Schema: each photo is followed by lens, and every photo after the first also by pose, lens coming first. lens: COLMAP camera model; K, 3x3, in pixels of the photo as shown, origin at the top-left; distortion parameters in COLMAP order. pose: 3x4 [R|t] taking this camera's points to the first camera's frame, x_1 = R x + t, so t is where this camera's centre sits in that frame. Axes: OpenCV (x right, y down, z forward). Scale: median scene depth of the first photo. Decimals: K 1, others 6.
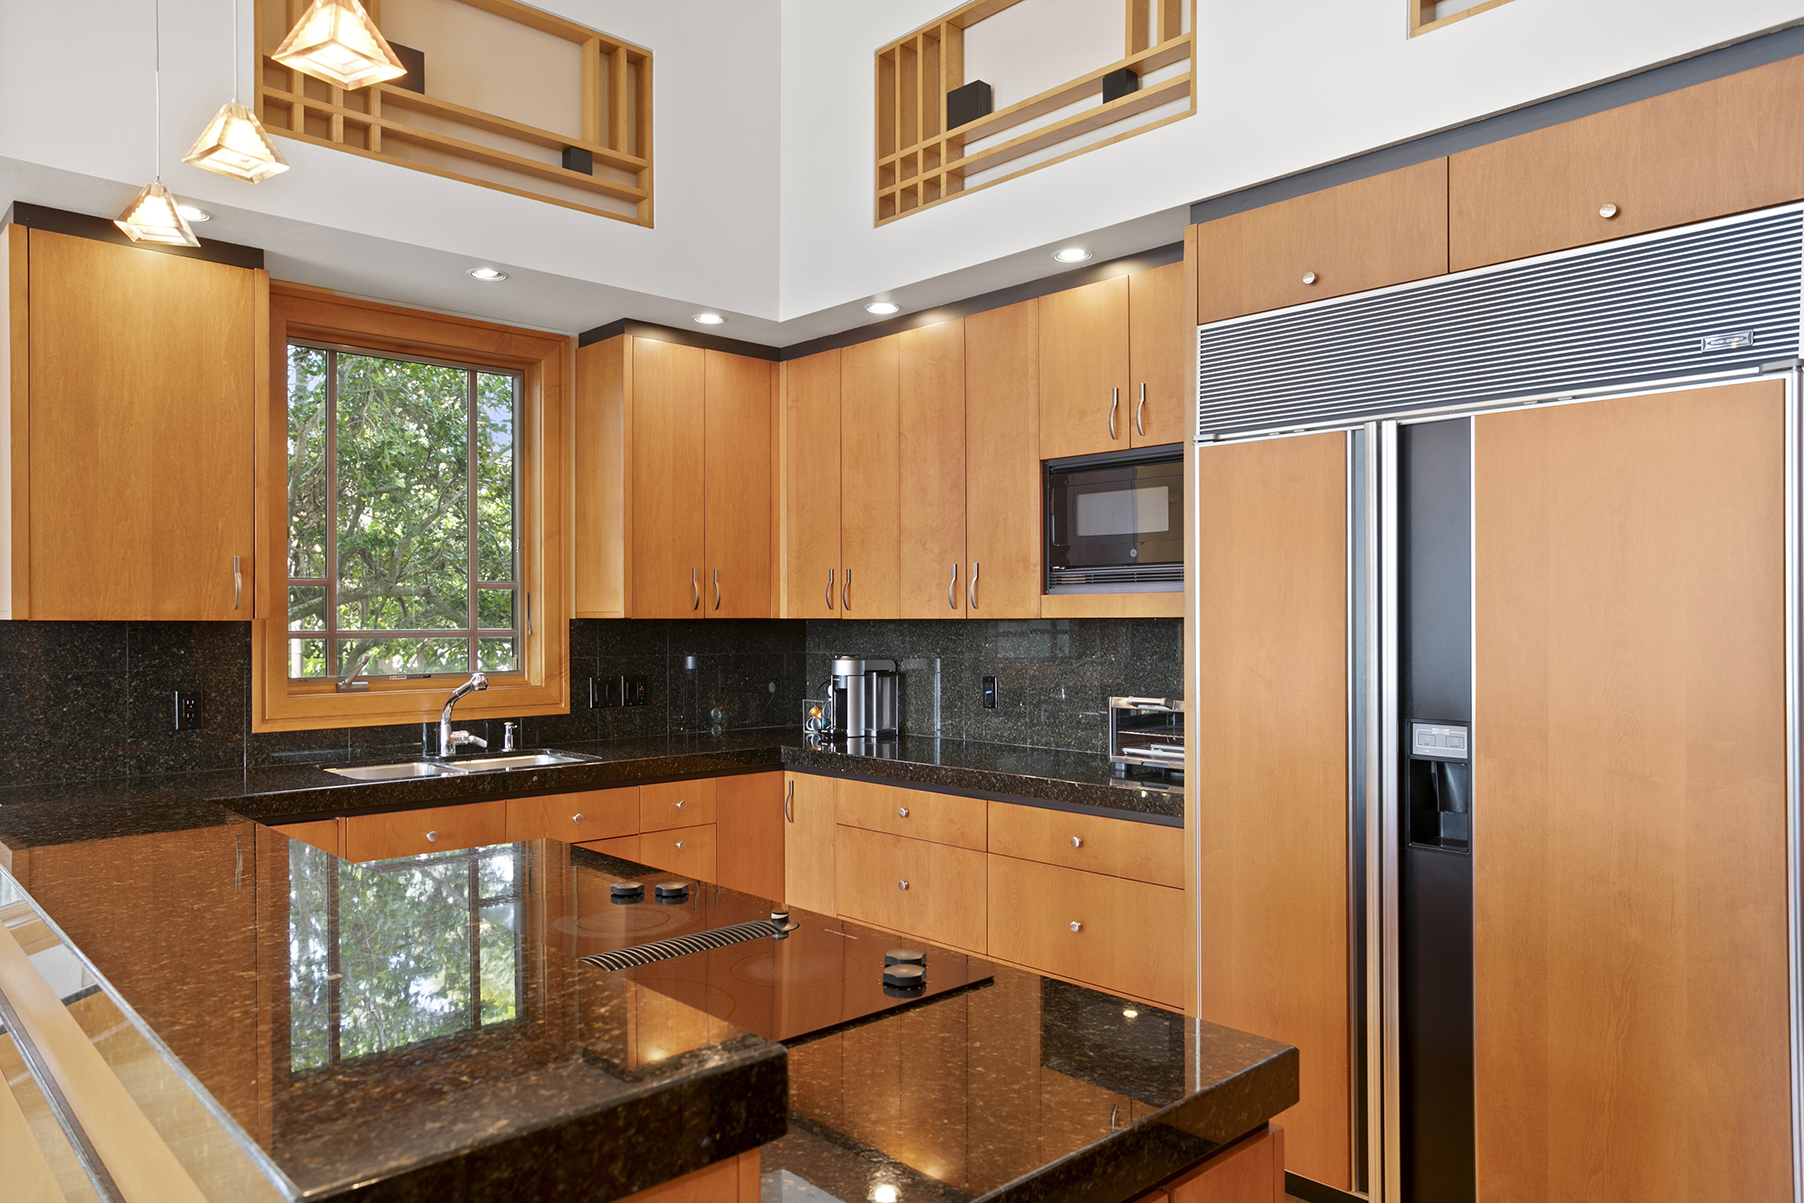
lens RADIAL K [[1239.6, 0, 867.0], [0, 1239.6, 636.0], [0, 0, 1]] dist [-0.006355, -0.000550]
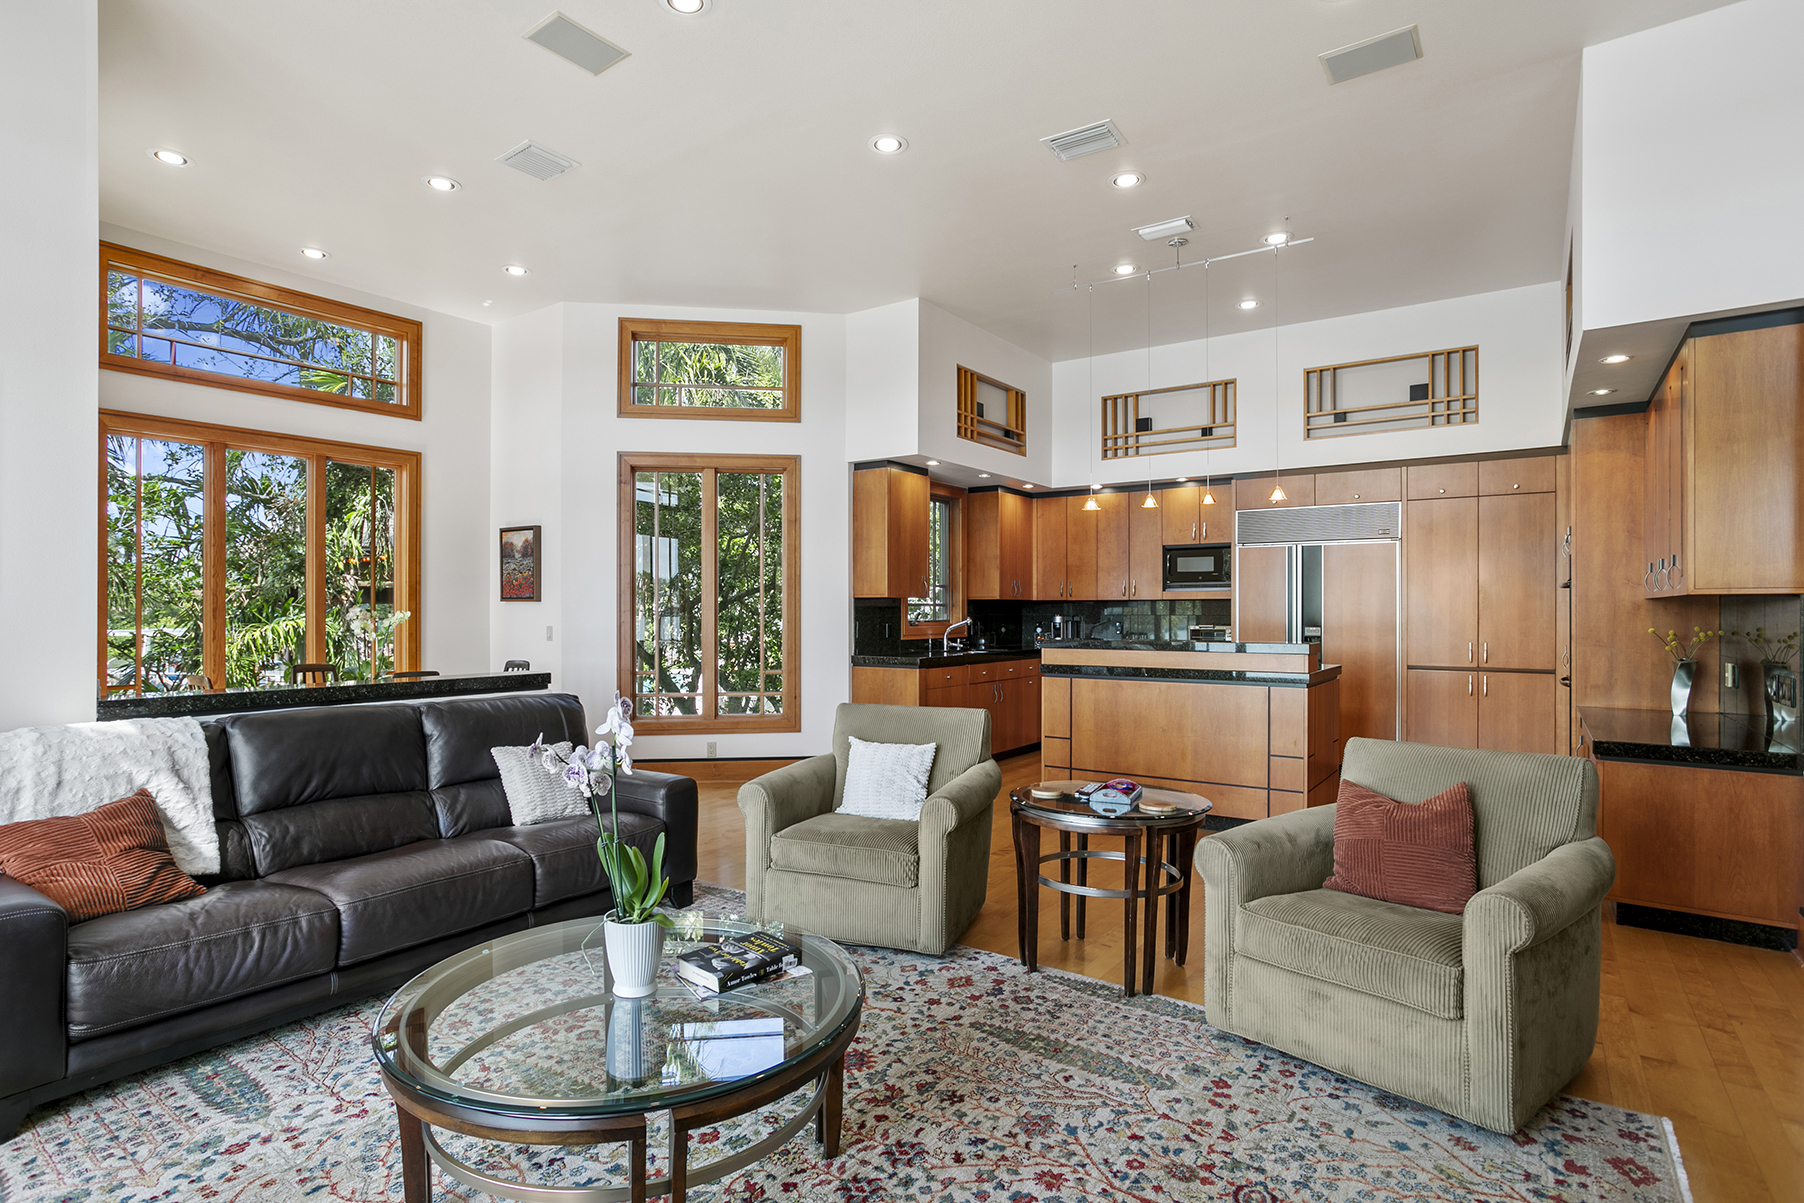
lens RADIAL K [[923.2, 0, 902.2], [0, 923.2, 605.7], [0, 0, 1]] dist [-0.030976, 0.009013]
pose [[0.969555, 0.001253, 0.244869, -1.006457], [0.002057, 0.999910, -0.013262, 0.029727], [-0.244863, 0.013362, 0.969466, -0.977941]]
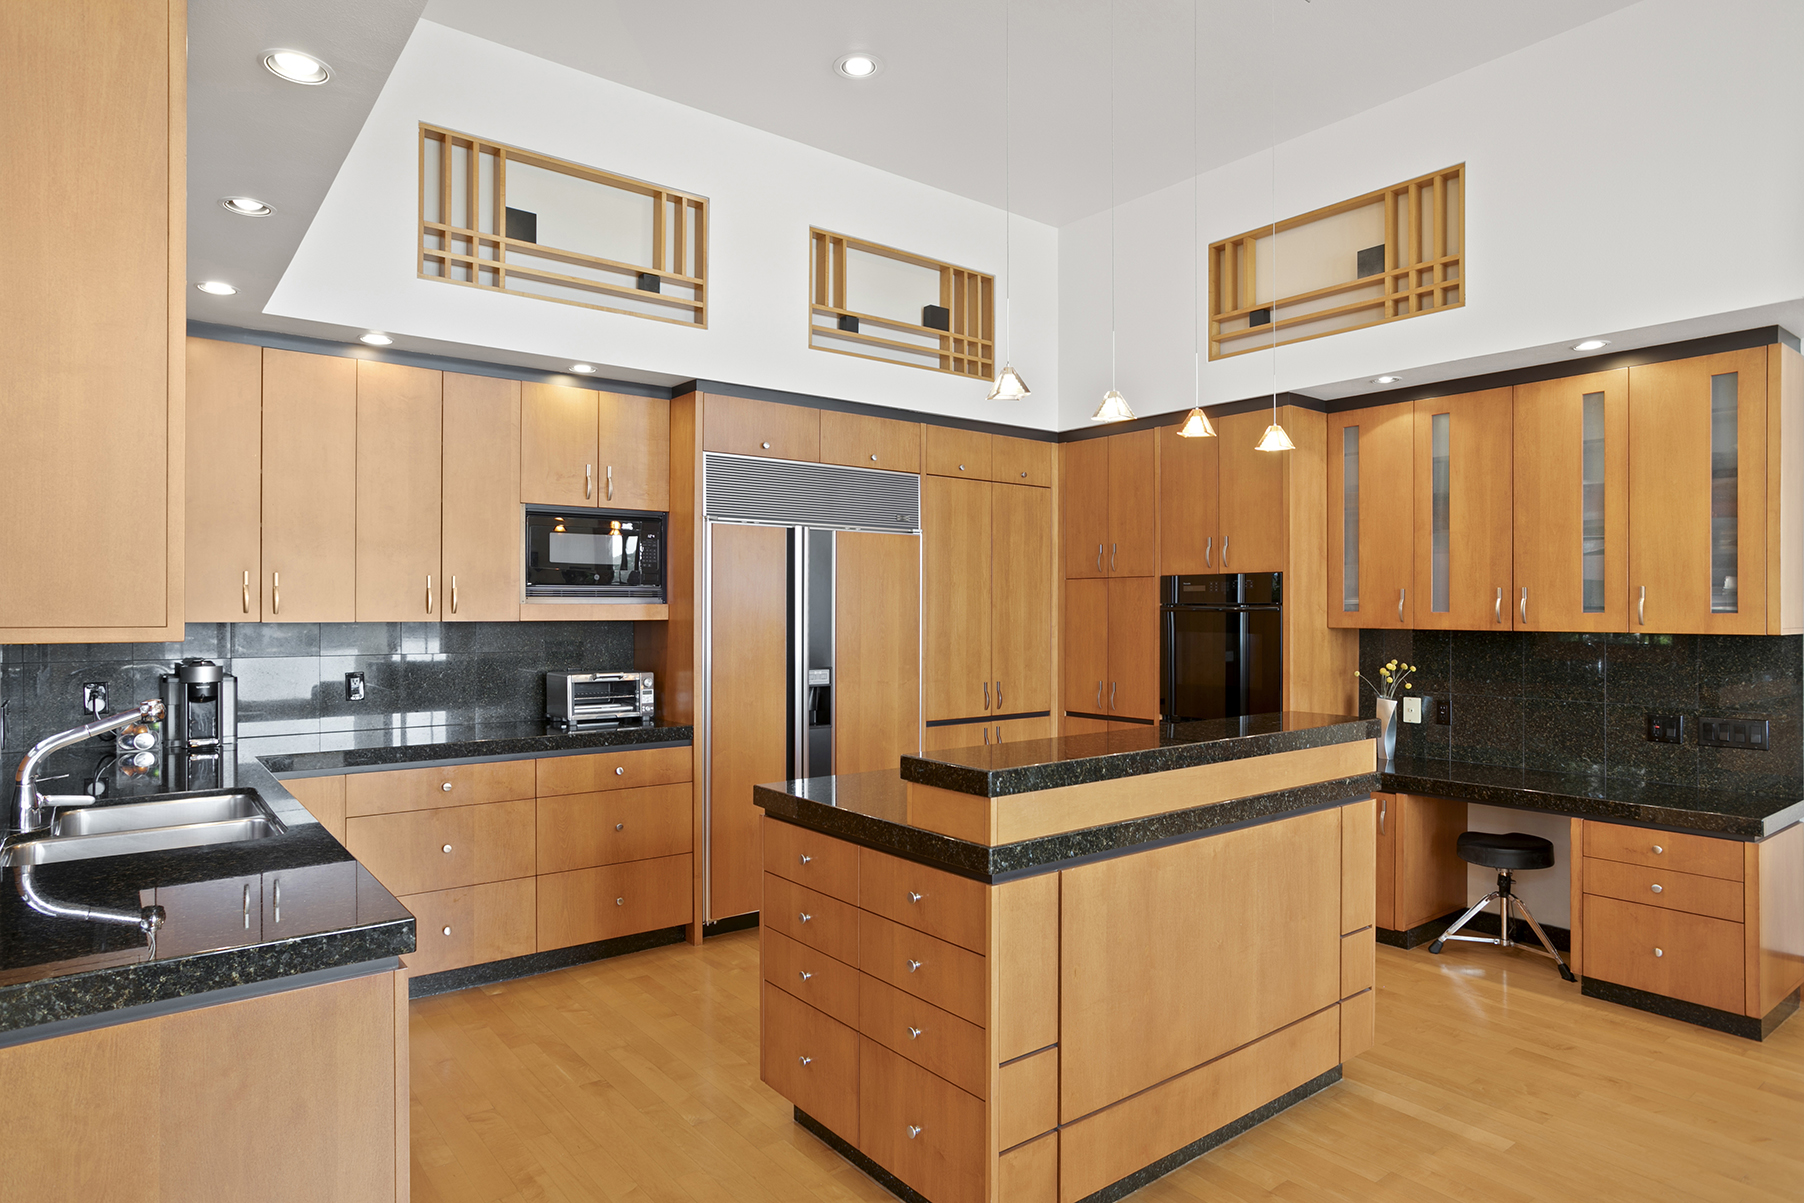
lens RADIAL K [[1054.7, 0, 897.3], [0, 1054.7, 600.5], [0, 0, 1]] dist [0.002258, 0.003411]
pose [[0.056364, 0.005575, 0.998395, -0.990037], [0.007018, 0.999957, -0.005980, -0.026799], [-0.998386, 0.007344, 0.056323, 0.539005]]
